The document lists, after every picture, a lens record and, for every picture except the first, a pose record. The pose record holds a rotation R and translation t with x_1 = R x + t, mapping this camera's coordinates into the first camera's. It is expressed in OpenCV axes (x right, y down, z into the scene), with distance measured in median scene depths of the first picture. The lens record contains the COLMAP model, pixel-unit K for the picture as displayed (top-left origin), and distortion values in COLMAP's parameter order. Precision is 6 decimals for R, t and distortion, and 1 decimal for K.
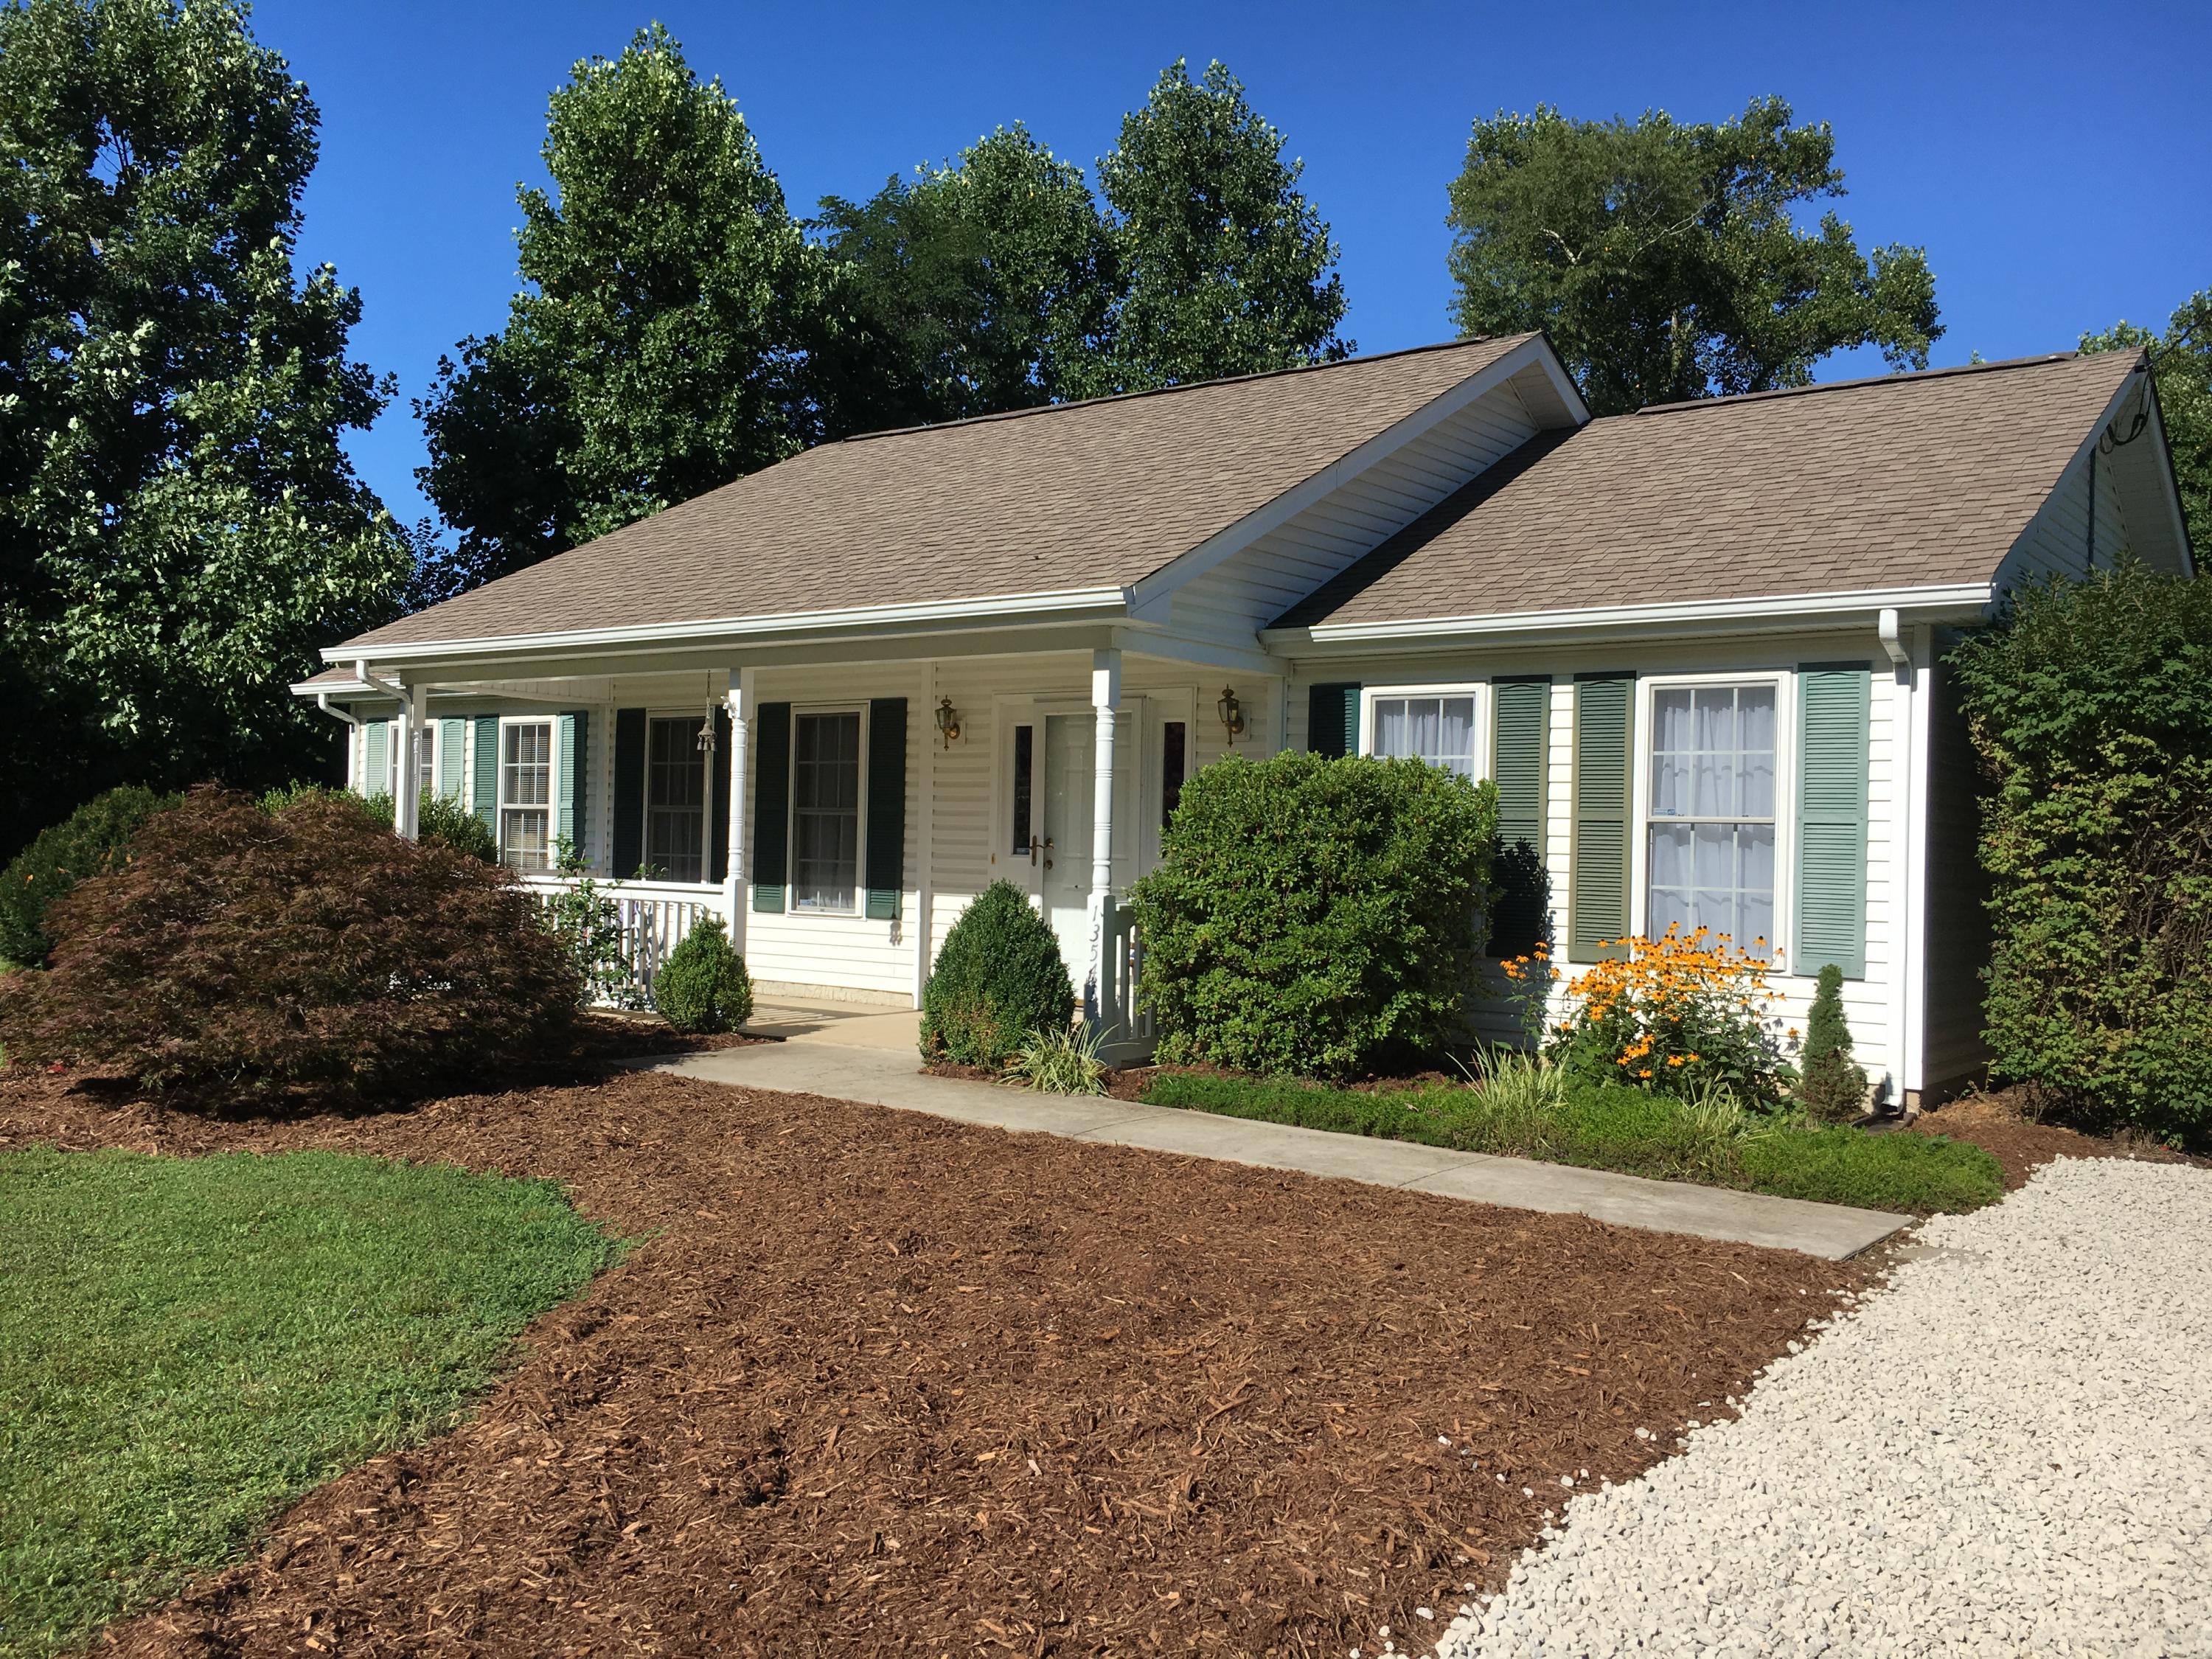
lens RADIAL K [[1886.4, 0, 1105.6], [0, 1886.4, 824.4], [0, 0, 1]] dist [0.087115, -0.102700]
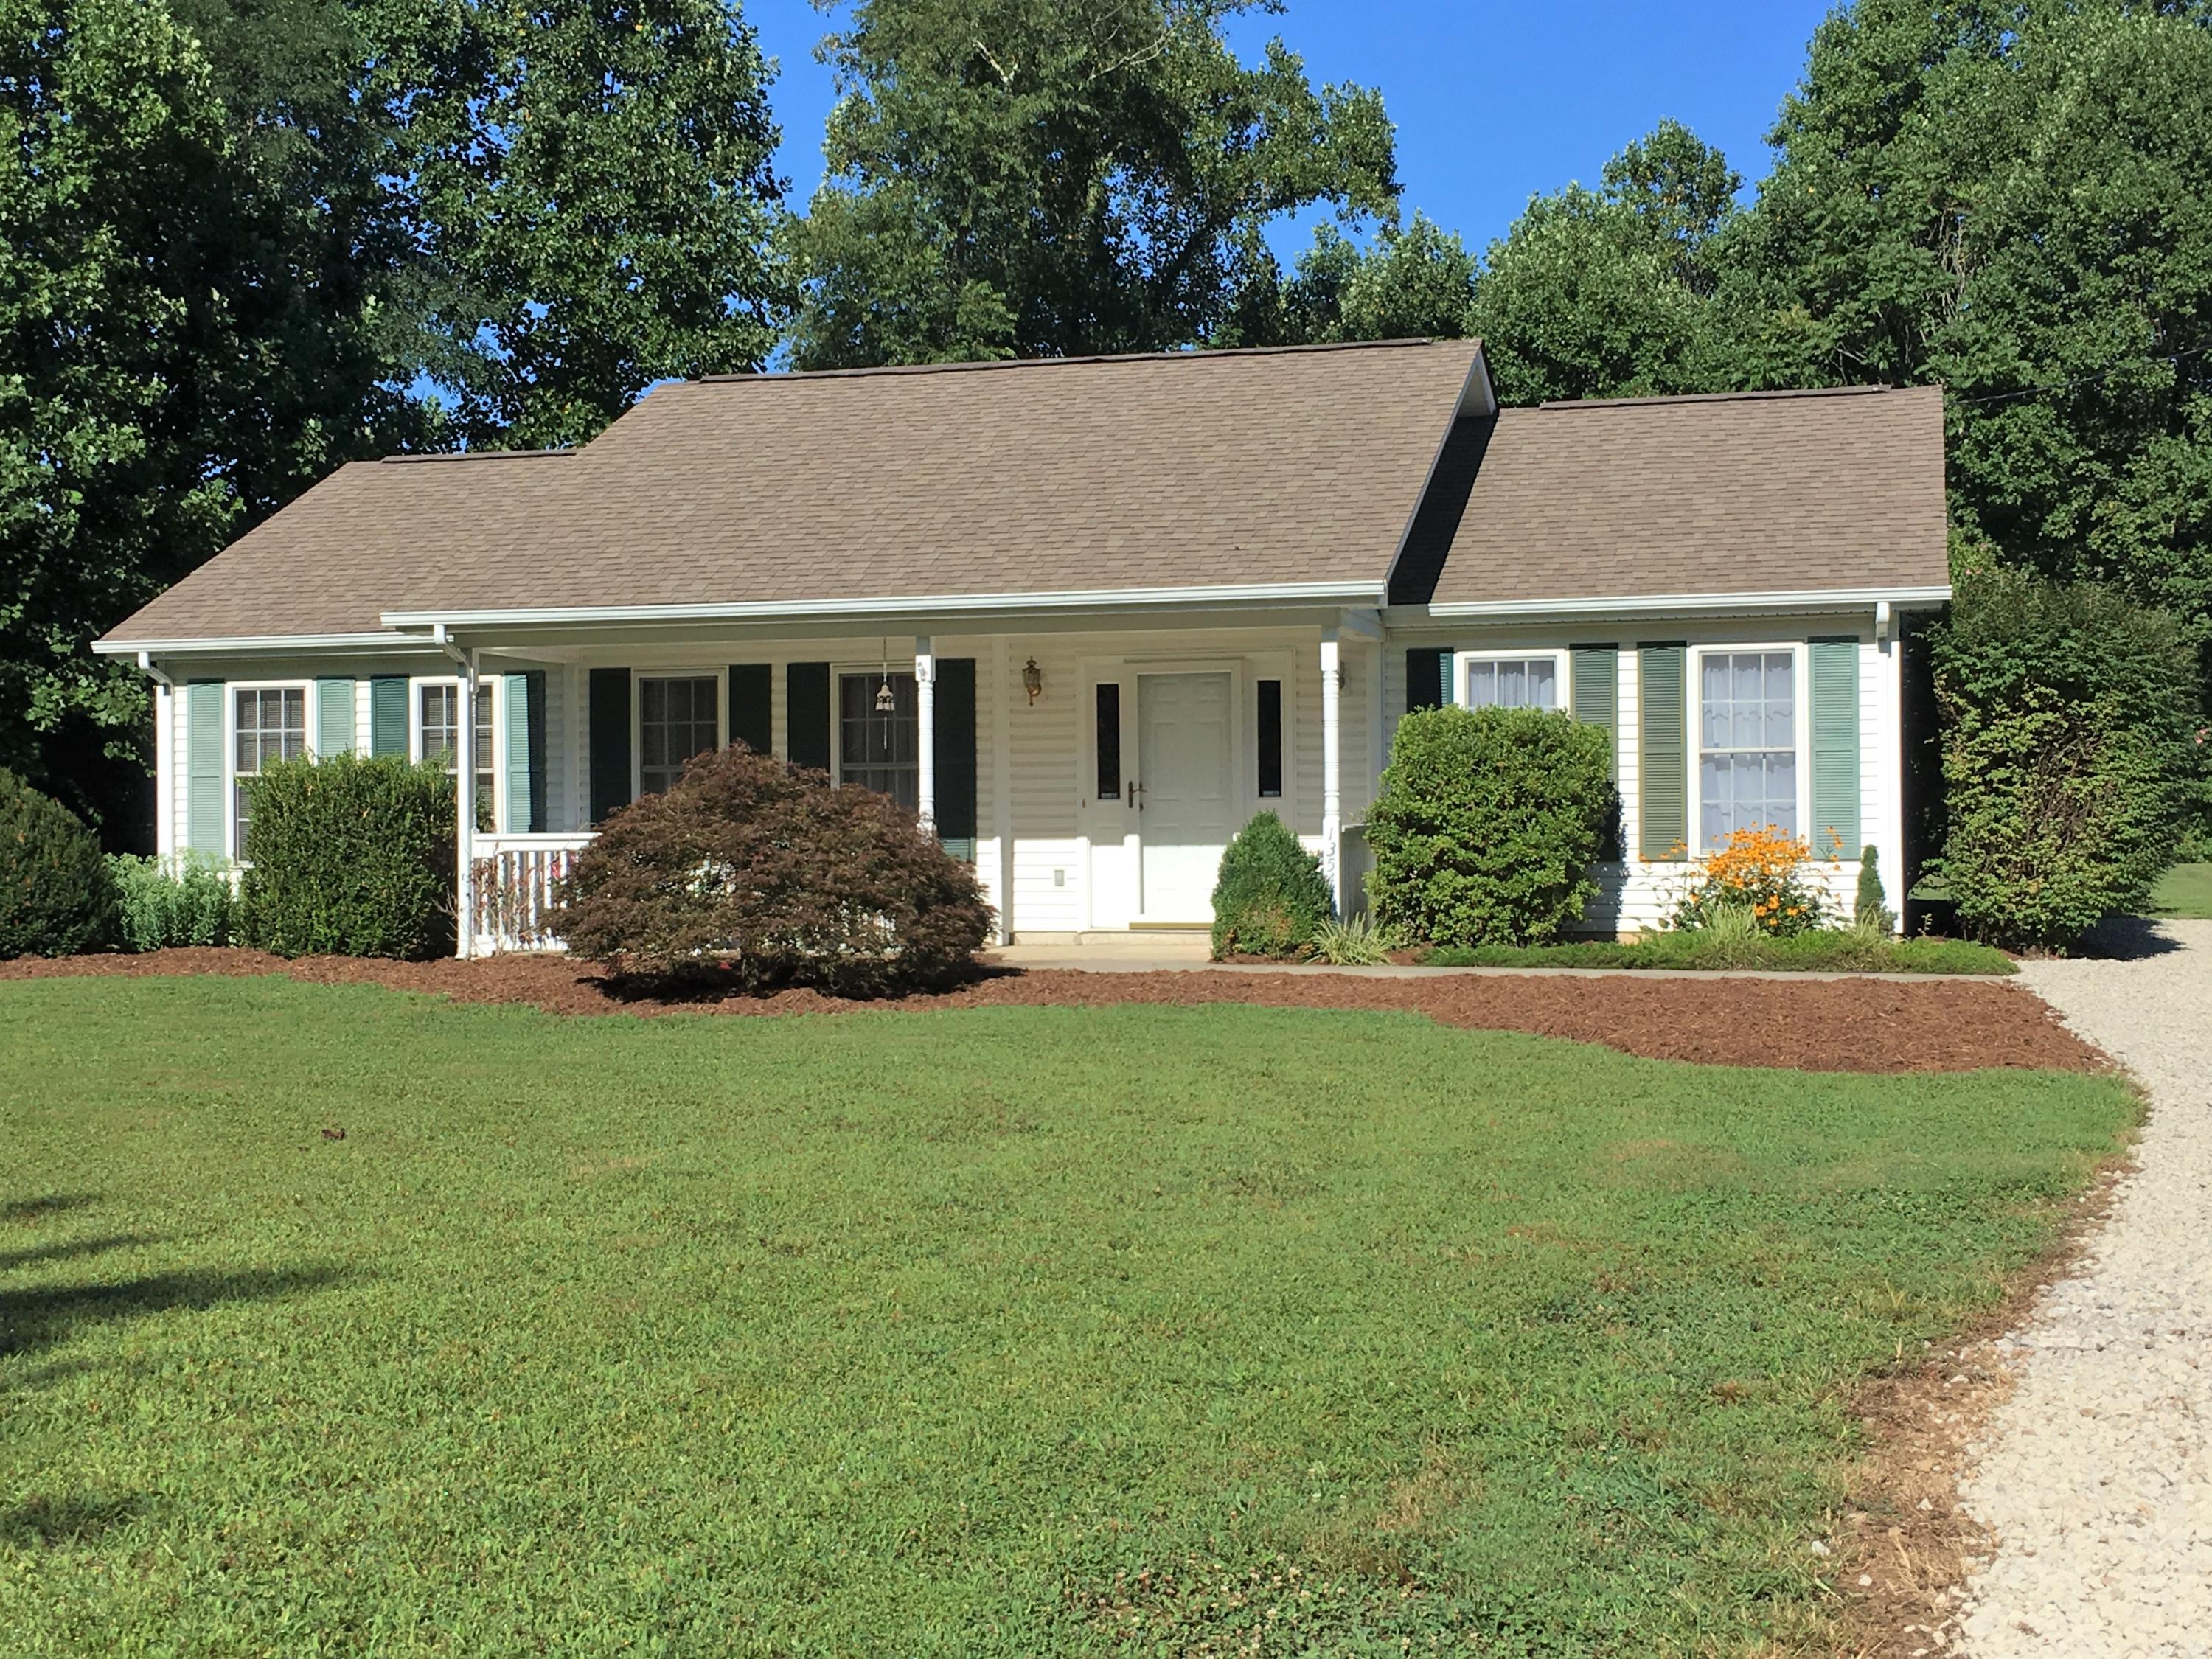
lens RADIAL K [[2955.9, 0, 1103.4], [0, 2955.9, 806.4], [0, 0, 1]] dist [0.067270, 0.000000]
pose [[0.927691, -0.026285, 0.372423, -0.851036], [0.026403, 0.999640, 0.004783, 0.014442], [-0.372415, 0.005396, 0.928051, -0.757583]]
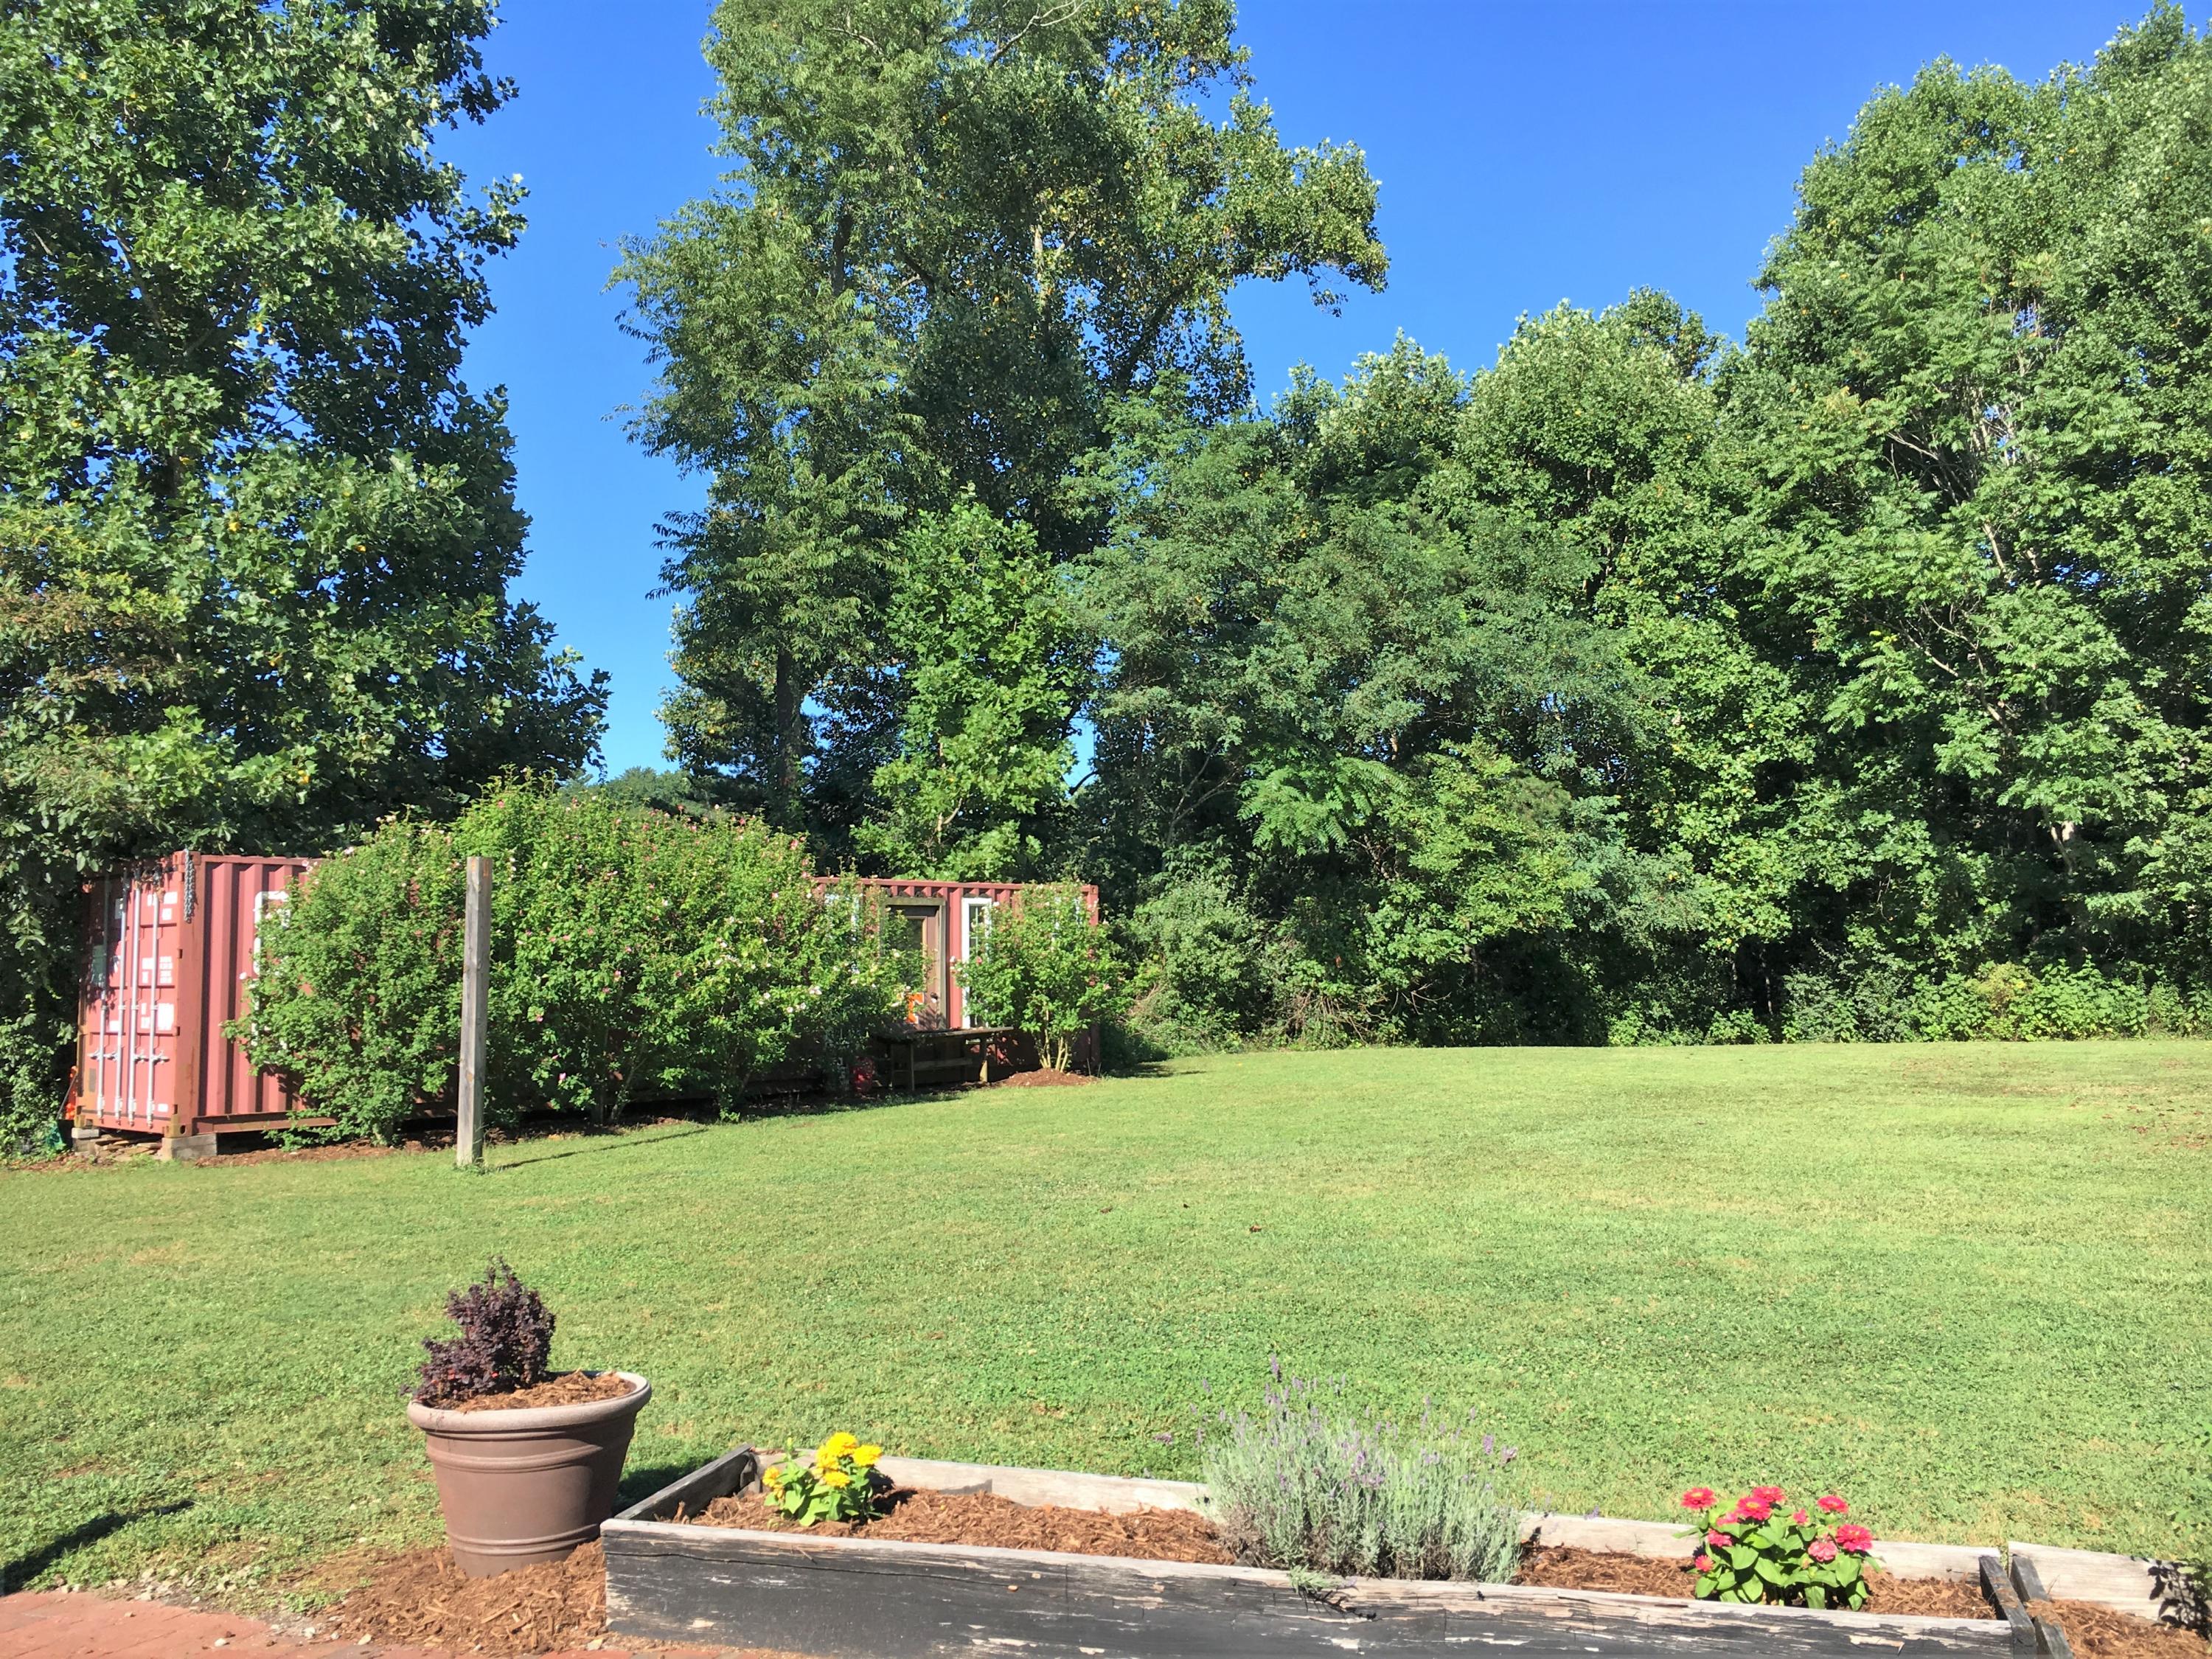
lens RADIAL K [[1886.4, 0, 1101.4], [0, 1886.4, 826.5], [0, 0, 1]] dist [0.087115, -0.102700]
pose [[0.942313, -0.011812, 0.334524, 0.414547], [0.034727, 0.997434, -0.062603, 0.004932], [-0.332926, 0.070609, 0.940306, 1.755356]]
